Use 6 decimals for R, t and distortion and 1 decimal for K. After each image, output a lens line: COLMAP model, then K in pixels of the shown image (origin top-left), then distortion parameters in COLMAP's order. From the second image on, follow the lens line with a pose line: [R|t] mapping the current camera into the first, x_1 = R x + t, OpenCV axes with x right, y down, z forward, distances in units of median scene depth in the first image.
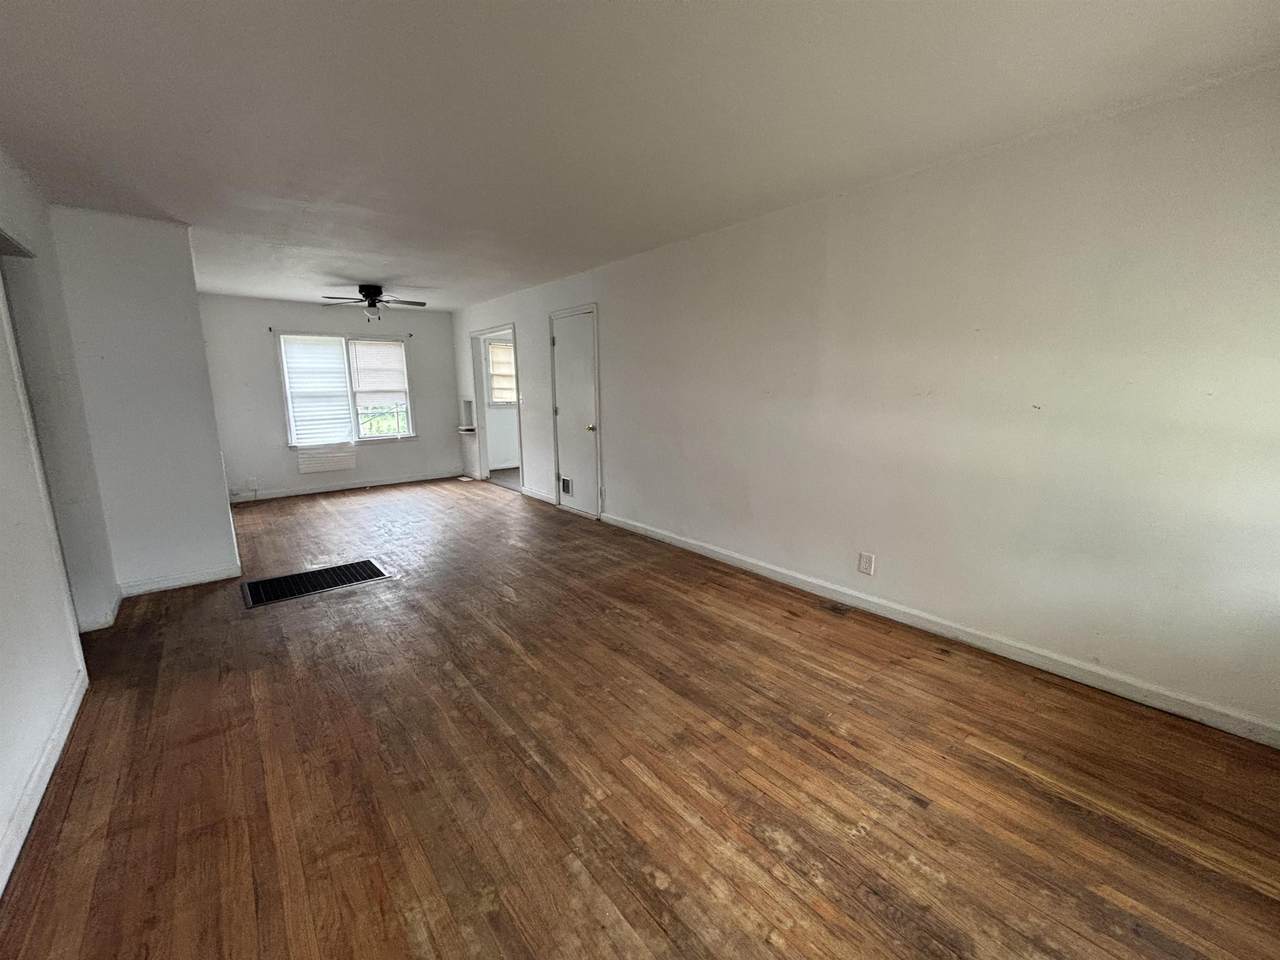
lens RADIAL K [[515.8, 0, 640.0], [0, 515.8, 480.0], [0, 0, 1]] dist [-0.000804, 0.000212]
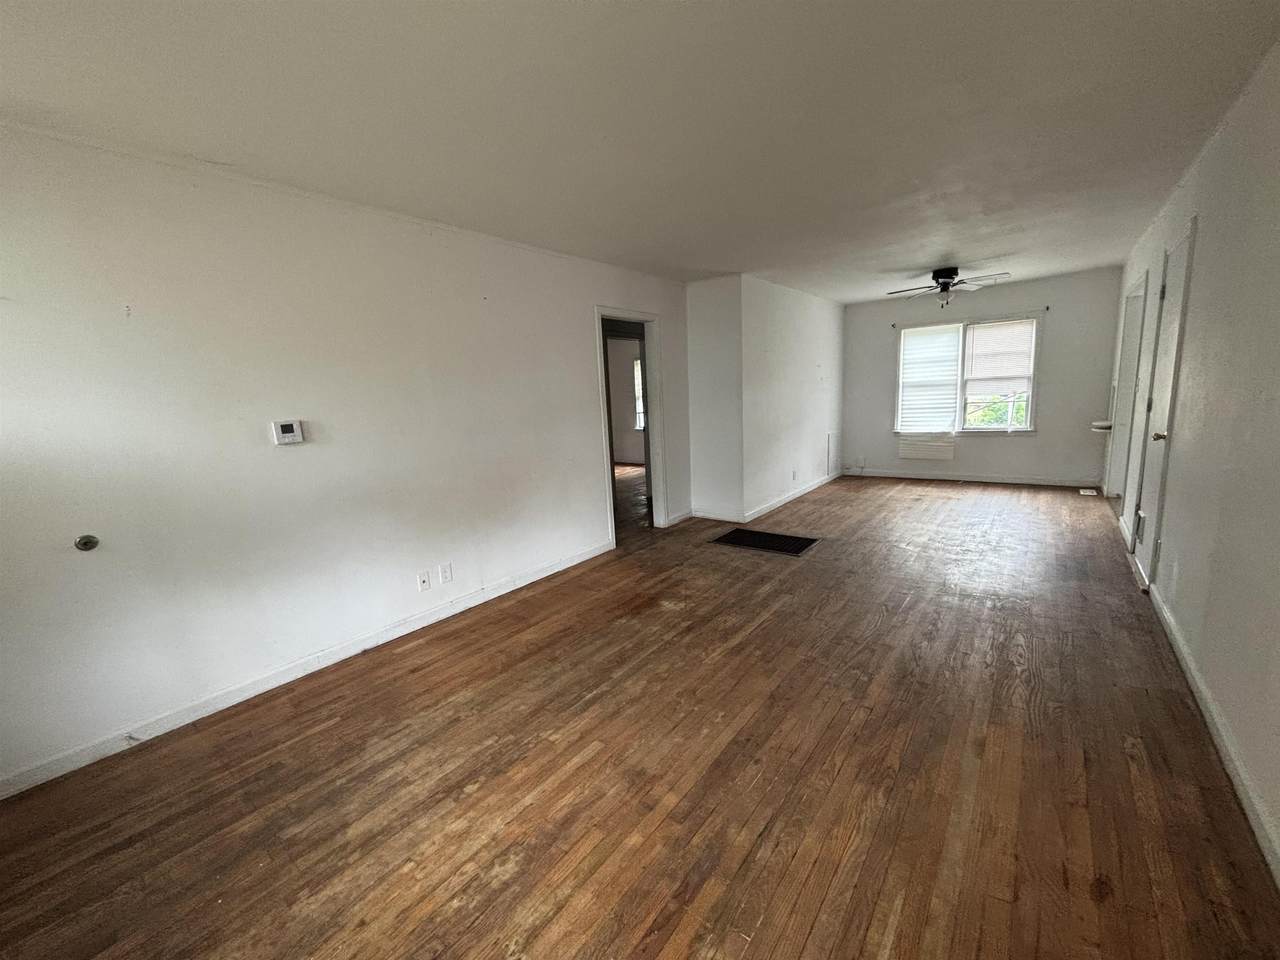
lens RADIAL K [[515.8, 0, 640.0], [0, 515.8, 480.0], [0, 0, 1]] dist [-0.000804, 0.000212]
pose [[0.223303, 0.162073, -0.961181, 0.974512], [-0.126769, 0.982534, 0.136222, -0.163542], [0.966470, 0.091429, 0.239949, 0.800214]]
